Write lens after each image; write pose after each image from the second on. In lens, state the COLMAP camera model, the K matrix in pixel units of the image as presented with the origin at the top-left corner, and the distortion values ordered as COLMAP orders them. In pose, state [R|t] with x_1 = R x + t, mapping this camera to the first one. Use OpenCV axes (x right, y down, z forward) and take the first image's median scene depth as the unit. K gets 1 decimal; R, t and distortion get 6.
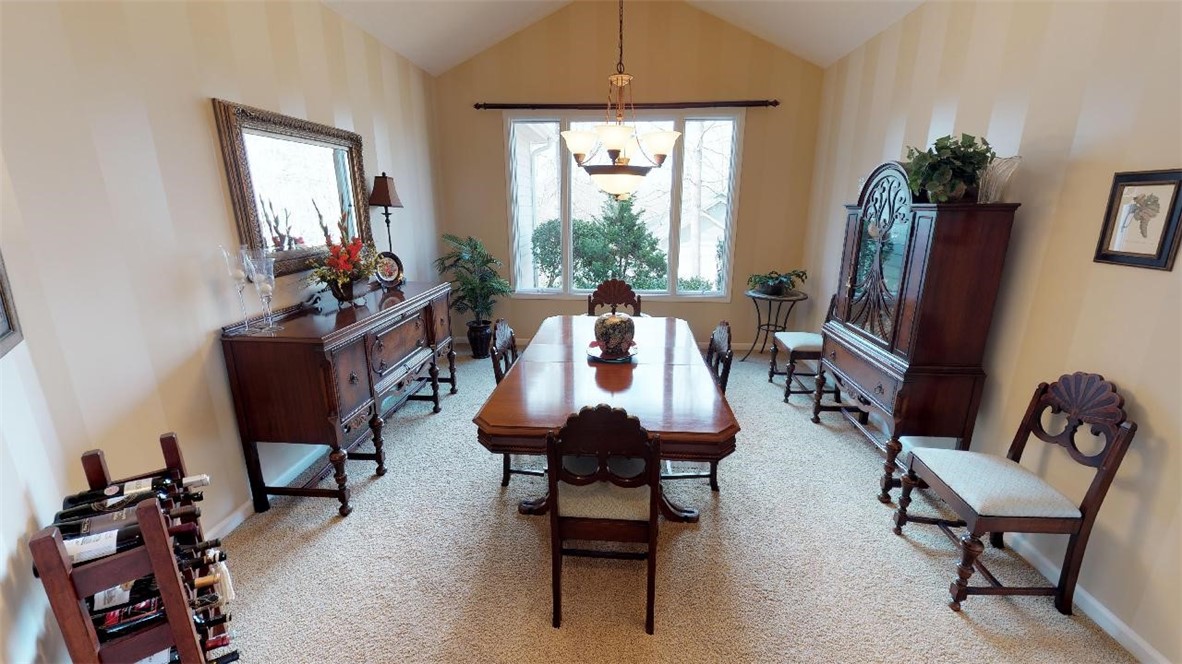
lens RADIAL K [[450.7, 0, 589.3], [0, 450.7, 320.3], [0, 0, 1]] dist [0.000670, -0.000222]
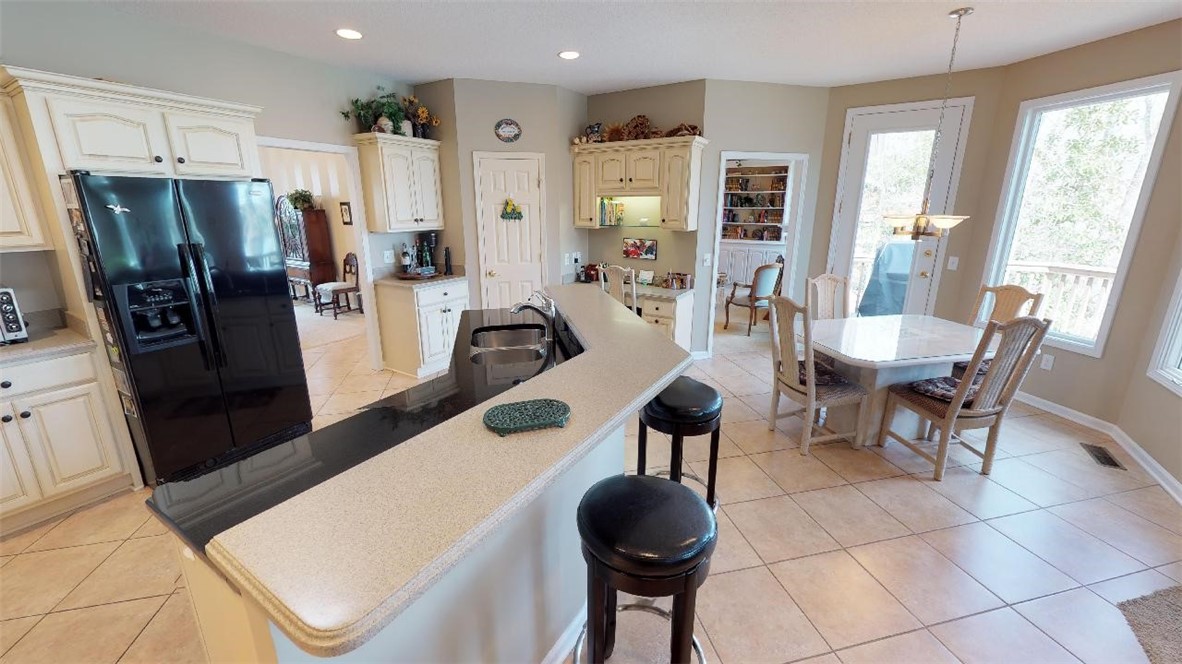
lens RADIAL K [[450.7, 0, 593.4], [0, 450.7, 320.1], [0, 0, 1]] dist [0.000670, -0.000222]
pose [[0.454906, -0.221016, 0.862677, -1.227737], [0.223266, 0.966080, 0.129775, 0.549298], [-0.862098, 0.133571, 0.488821, -2.271096]]
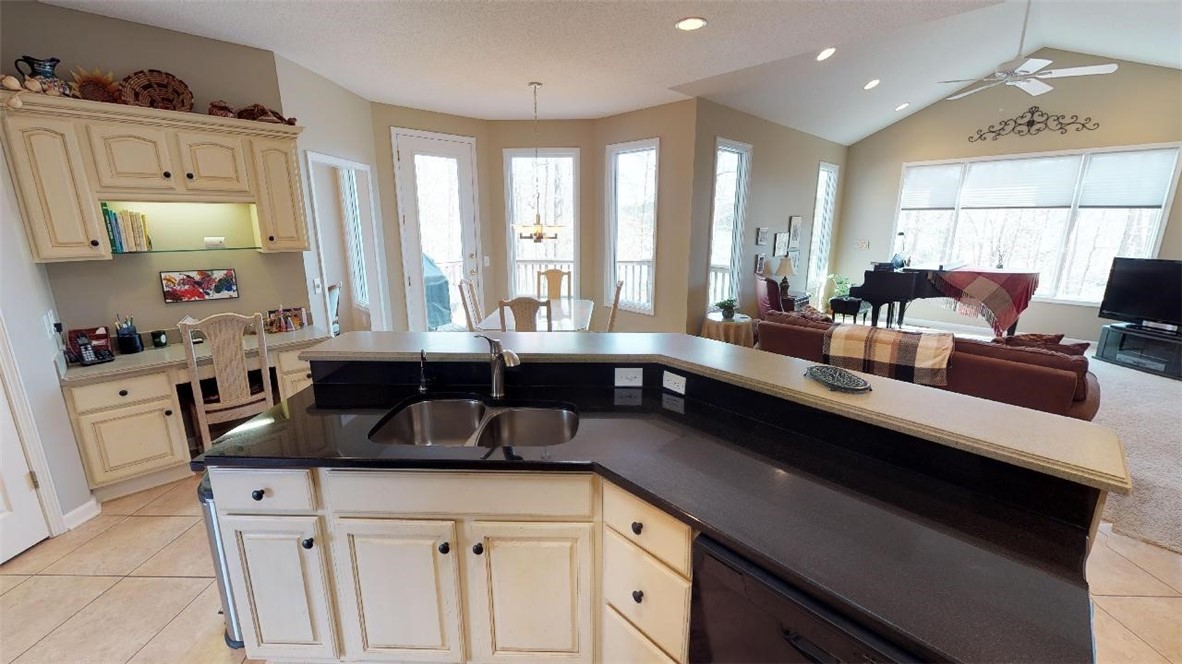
lens RADIAL K [[450.7, 0, 591.3], [0, 450.7, 321.2], [0, 0, 1]] dist [0.000670, -0.000222]
pose [[-0.752454, -0.147020, 0.642027, -0.943724], [0.163805, 0.902371, 0.398616, 0.269665], [-0.637951, 0.405107, -0.654910, -1.163556]]
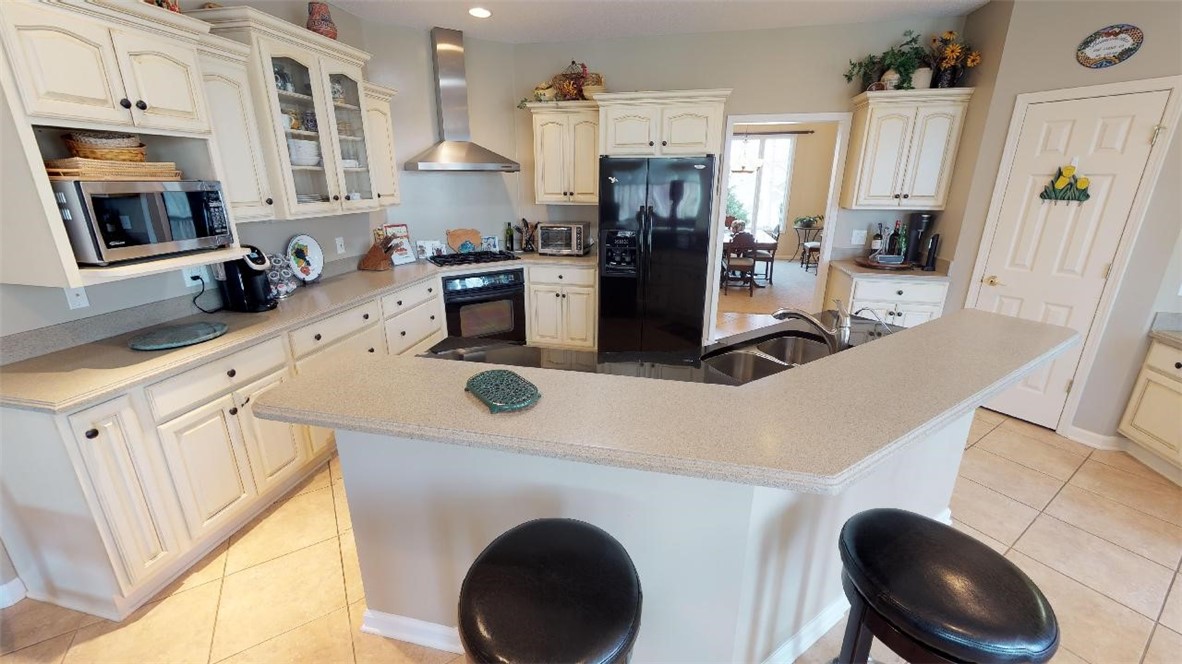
lens RADIAL K [[450.7, 0, 586.6], [0, 450.7, 318.4], [0, 0, 1]] dist [0.000670, -0.000222]
pose [[0.990088, 0.040047, -0.134619, -0.593600], [-0.033582, 0.998187, 0.049957, 0.601195], [0.136376, -0.044941, 0.989637, -2.453395]]
